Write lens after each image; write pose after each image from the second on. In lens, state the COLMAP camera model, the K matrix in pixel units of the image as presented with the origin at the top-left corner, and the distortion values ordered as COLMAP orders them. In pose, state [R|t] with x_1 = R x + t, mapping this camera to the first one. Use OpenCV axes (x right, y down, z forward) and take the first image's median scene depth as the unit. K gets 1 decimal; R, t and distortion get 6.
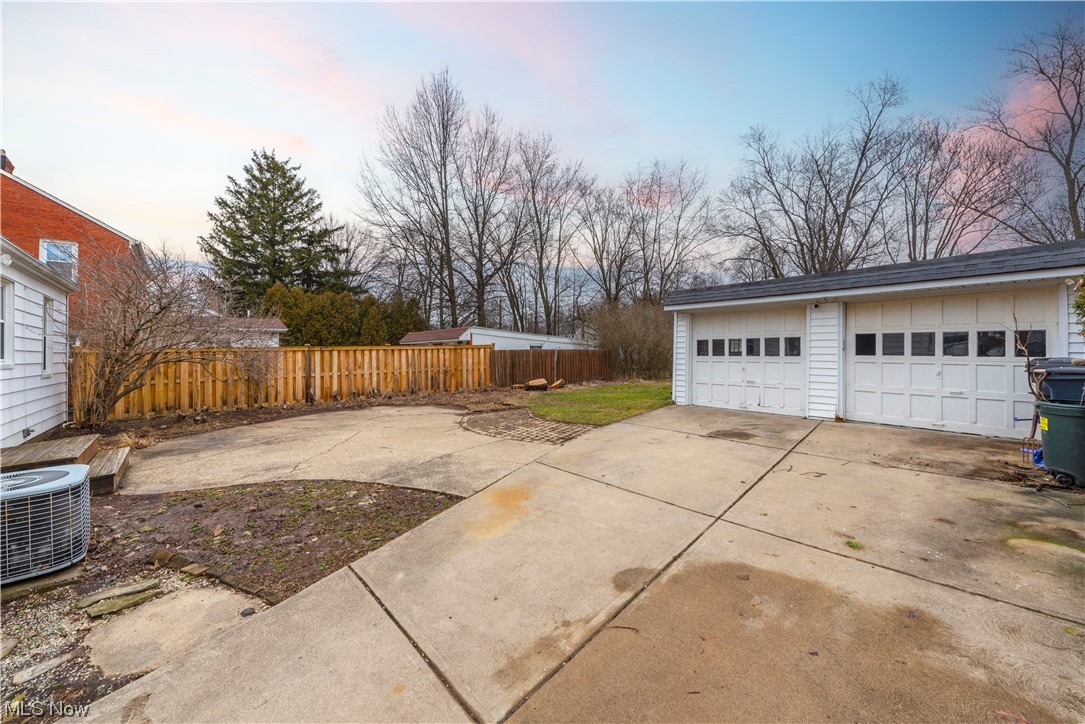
lens RADIAL K [[430.9, 0, 534.6], [0, 430.9, 351.7], [0, 0, 1]] dist [-0.012910, -0.000047]
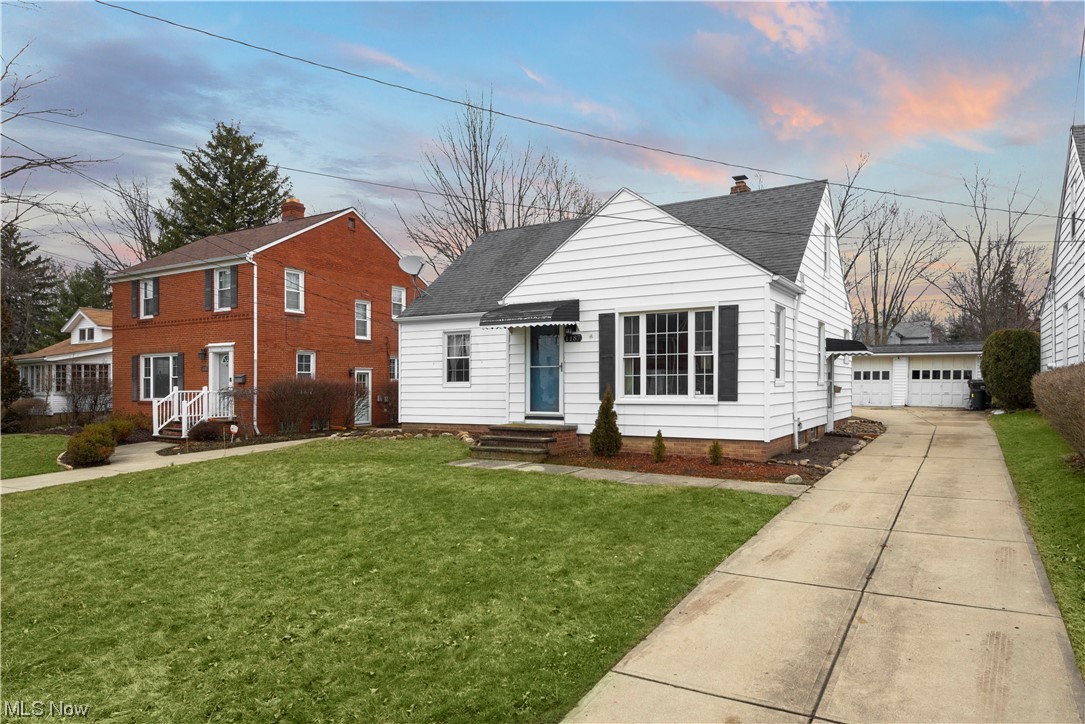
lens RADIAL K [[695.5, 0, 546.4], [0, 695.5, 372.6], [0, 0, 1]] dist [0.004242, -0.000256]
pose [[0.940575, 0.018404, 0.339087, -2.650589], [-0.011821, 0.999700, -0.021469, 0.084298], [-0.339380, 0.016185, 0.940510, -2.104509]]
